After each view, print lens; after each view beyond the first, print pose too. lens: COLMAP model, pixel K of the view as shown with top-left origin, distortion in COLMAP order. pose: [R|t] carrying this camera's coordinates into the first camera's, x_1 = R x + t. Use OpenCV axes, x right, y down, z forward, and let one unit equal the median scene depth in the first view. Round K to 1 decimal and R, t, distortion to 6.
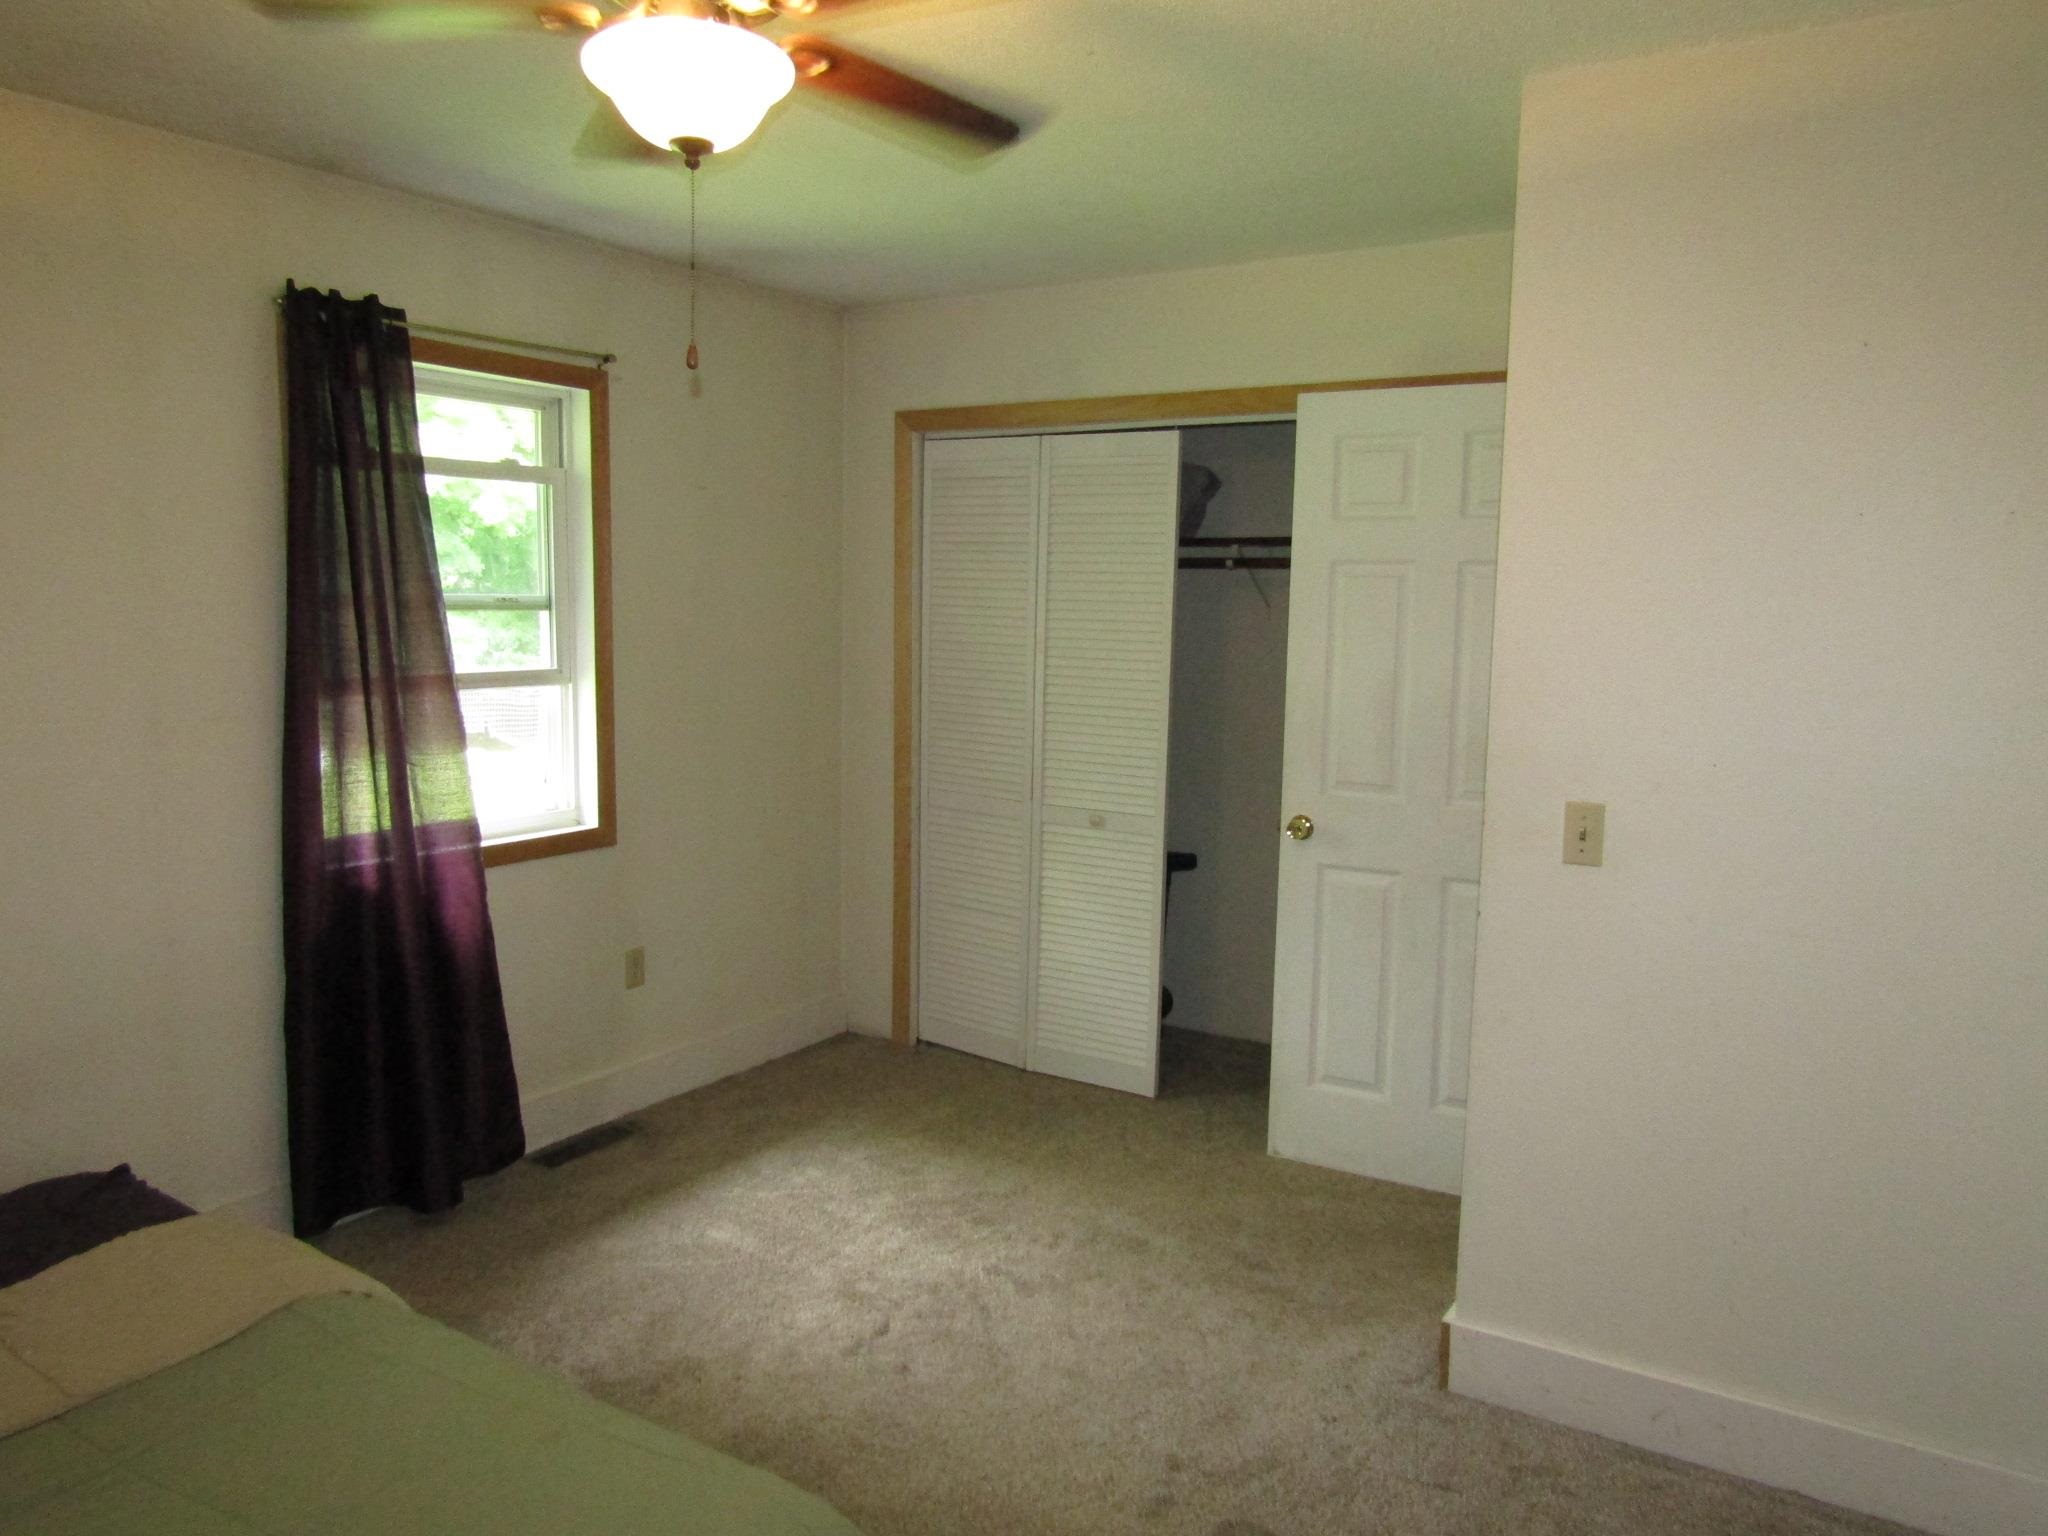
lens RADIAL K [[1471.1, 0, 1021.0], [0, 1471.1, 776.2], [0, 0, 1]] dist [-0.005293, 0.003496]
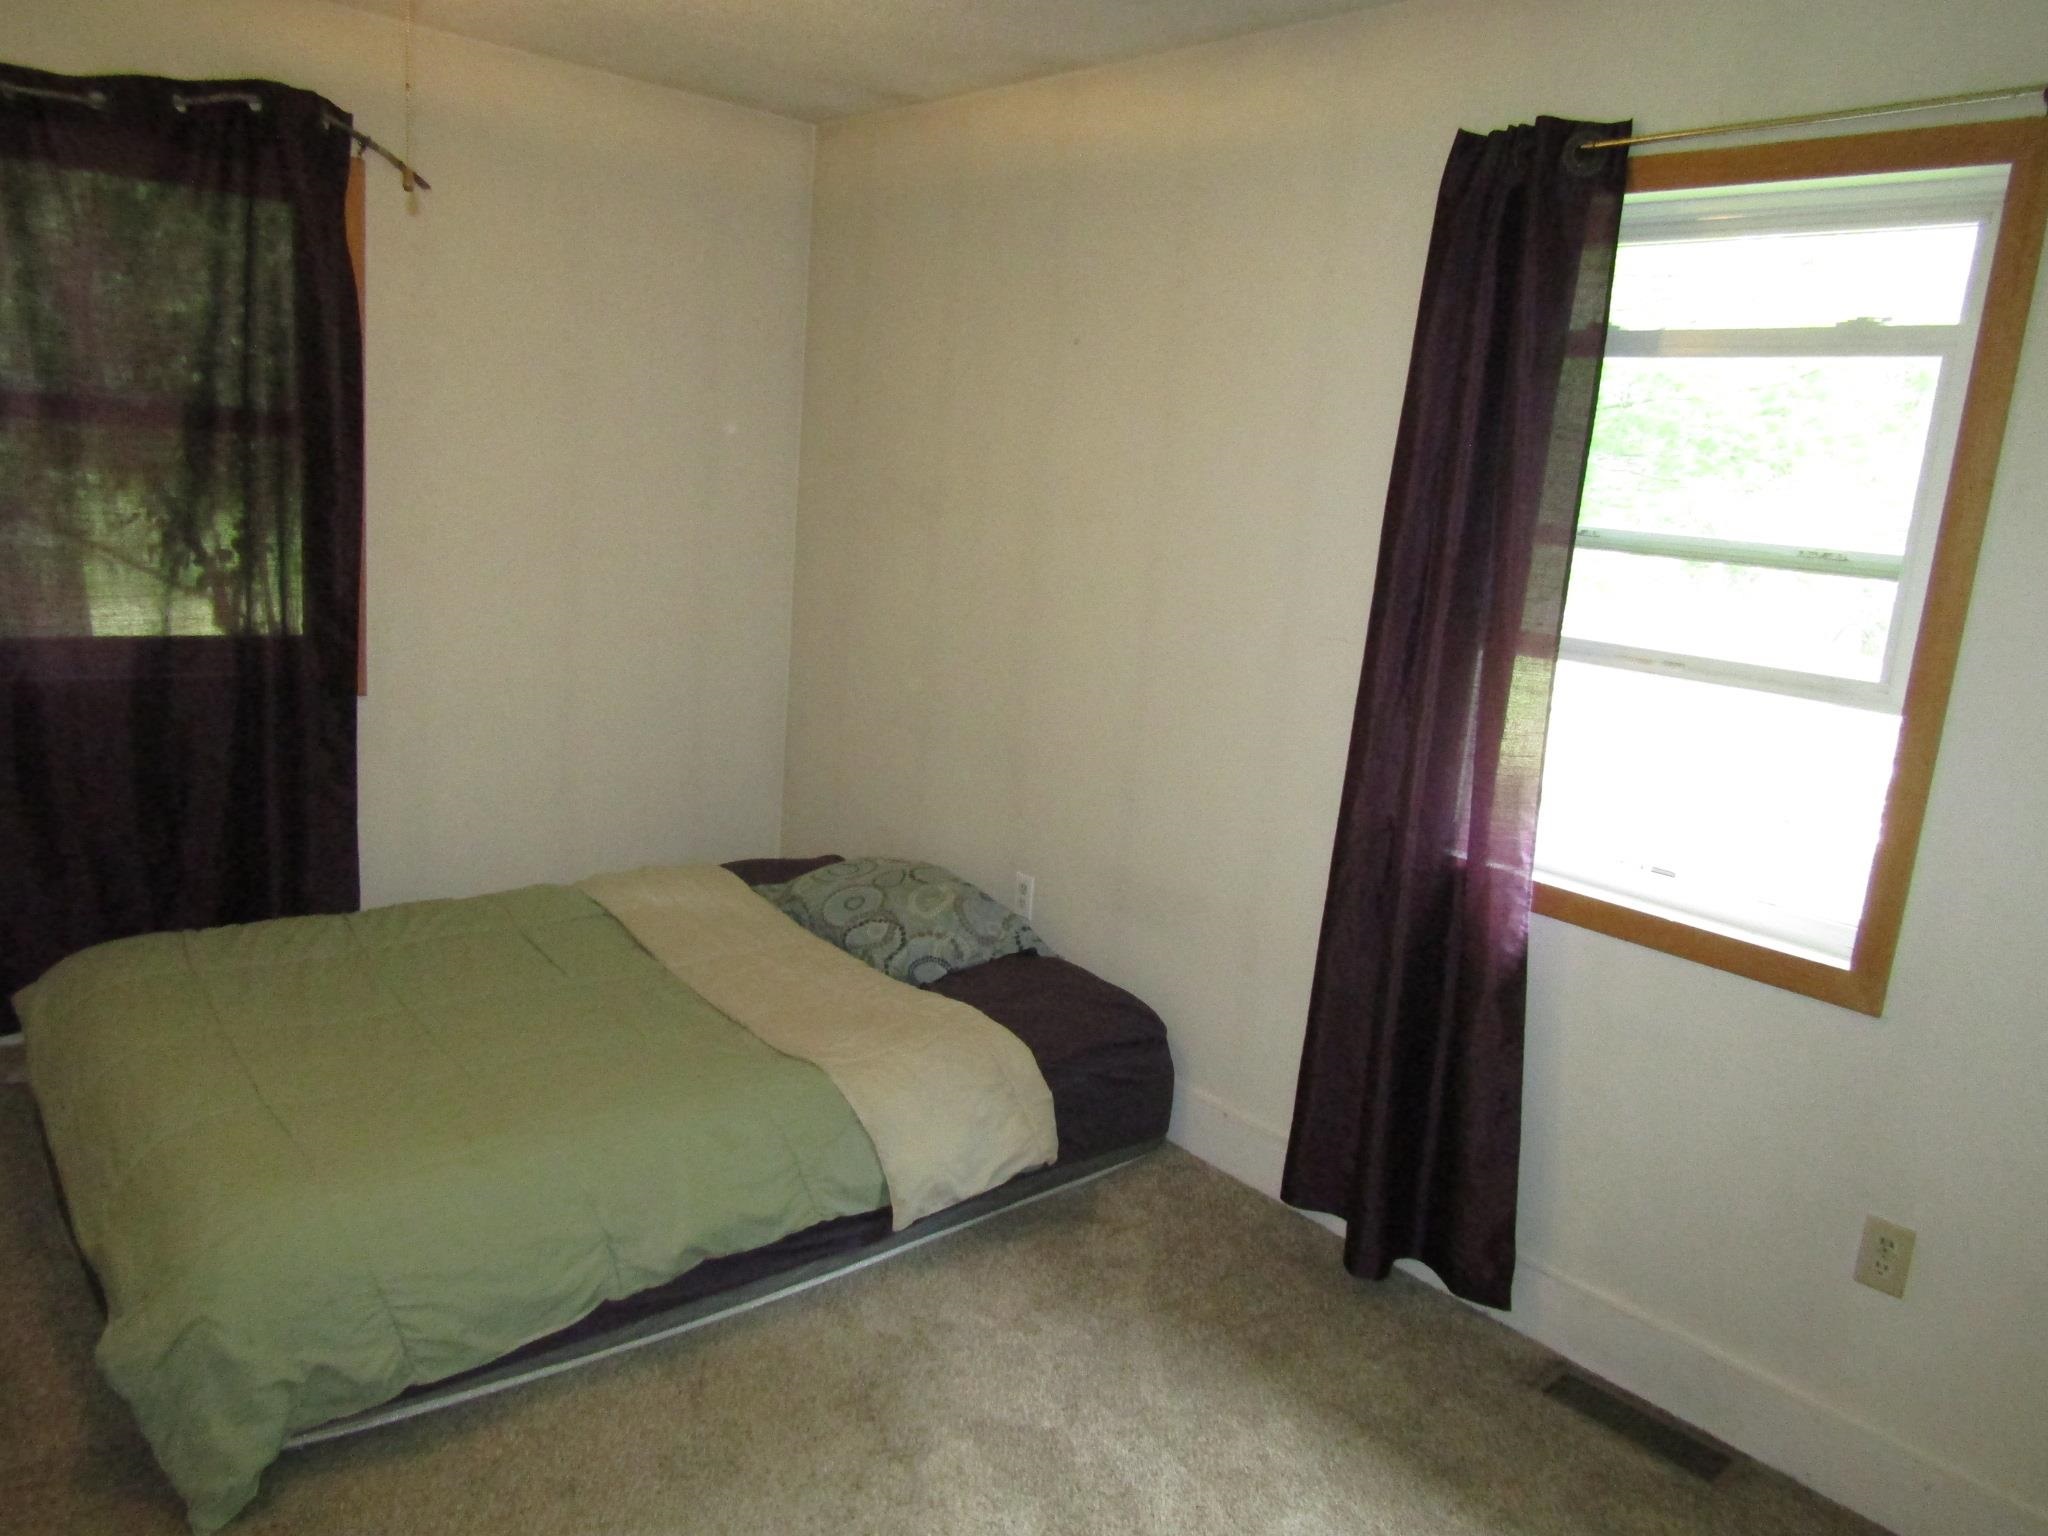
lens RADIAL K [[1471.1, 0, 1021.0], [0, 1471.1, 776.2], [0, 0, 1]] dist [-0.005293, 0.003496]
pose [[-0.289272, 0.167052, -0.942558, 0.373794], [-0.197604, 0.953026, 0.229552, -0.119118], [0.936629, 0.252656, -0.242674, 0.956701]]
